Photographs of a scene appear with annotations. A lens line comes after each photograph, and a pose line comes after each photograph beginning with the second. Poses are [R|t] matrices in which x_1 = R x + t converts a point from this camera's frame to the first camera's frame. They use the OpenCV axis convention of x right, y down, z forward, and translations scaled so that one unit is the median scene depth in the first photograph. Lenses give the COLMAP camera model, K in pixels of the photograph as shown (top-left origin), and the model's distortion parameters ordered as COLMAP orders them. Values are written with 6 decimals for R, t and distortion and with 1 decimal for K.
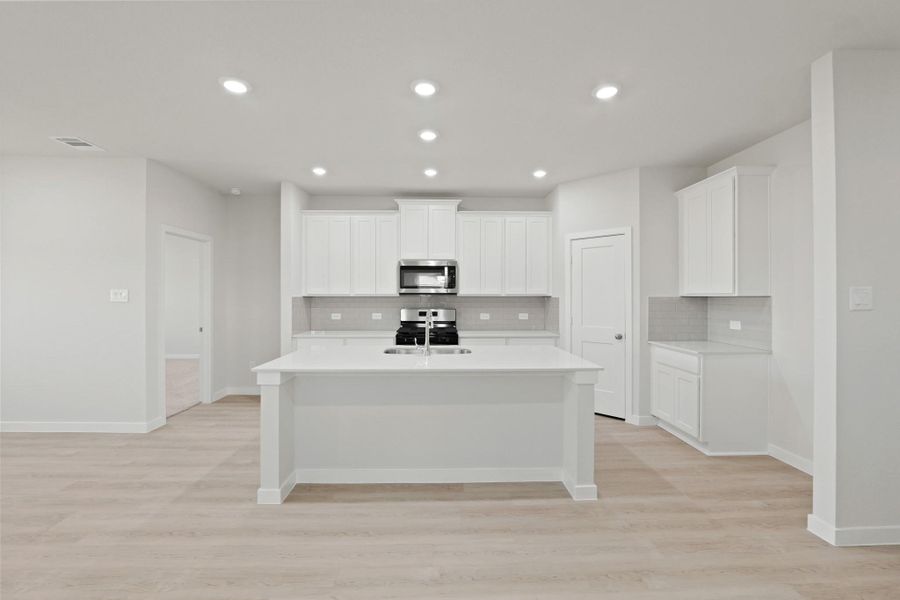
lens RADIAL K [[369.1, 0, 451.0], [0, 369.1, 295.5], [0, 0, 1]] dist [-0.002765, -0.000148]
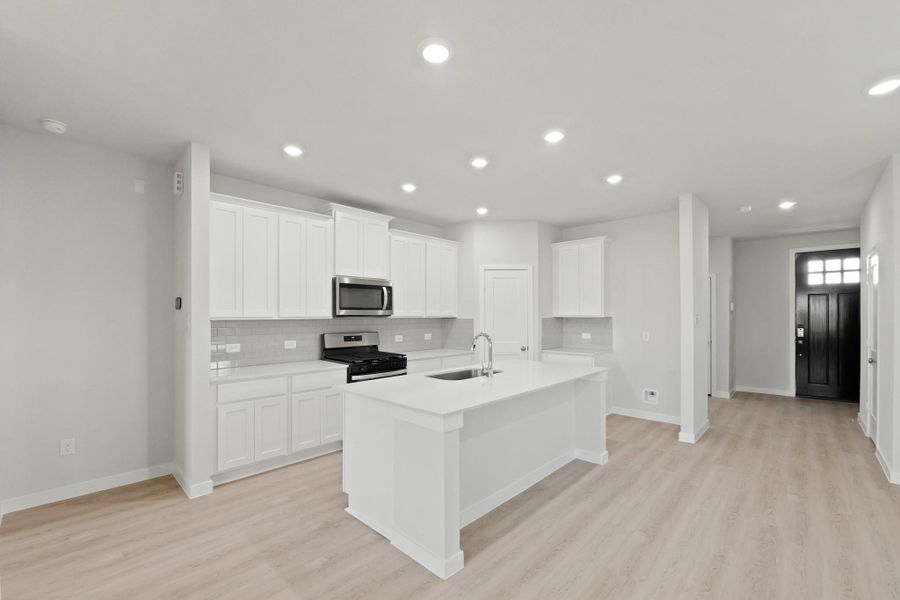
lens RADIAL K [[376.0, 0, 453.3], [0, 376.0, 315.6], [0, 0, 1]] dist [-0.003596, -0.000304]
pose [[0.707949, -0.004196, 0.706251, -0.670916], [0.001258, 0.999988, 0.004680, -0.011175], [-0.706263, -0.002425, 0.707946, 0.247514]]
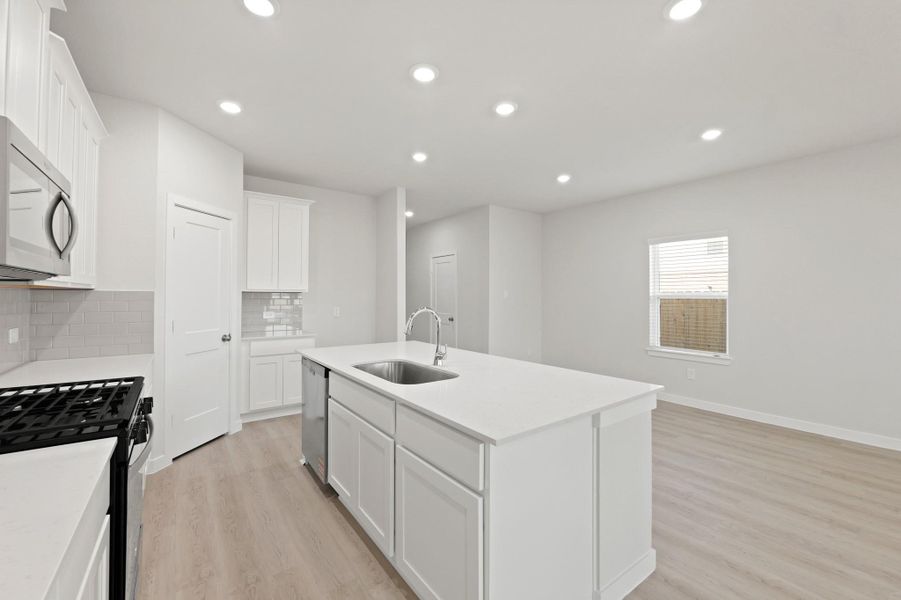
lens RADIAL K [[369.5, 0, 451.5], [0, 369.5, 295.5], [0, 0, 1]] dist [-0.002765, -0.000148]
pose [[-0.562481, 0.000290, 0.826810, -0.558703], [-0.005402, 0.999977, -0.004026, 0.013625], [-0.826792, -0.006731, -0.562467, 1.084460]]
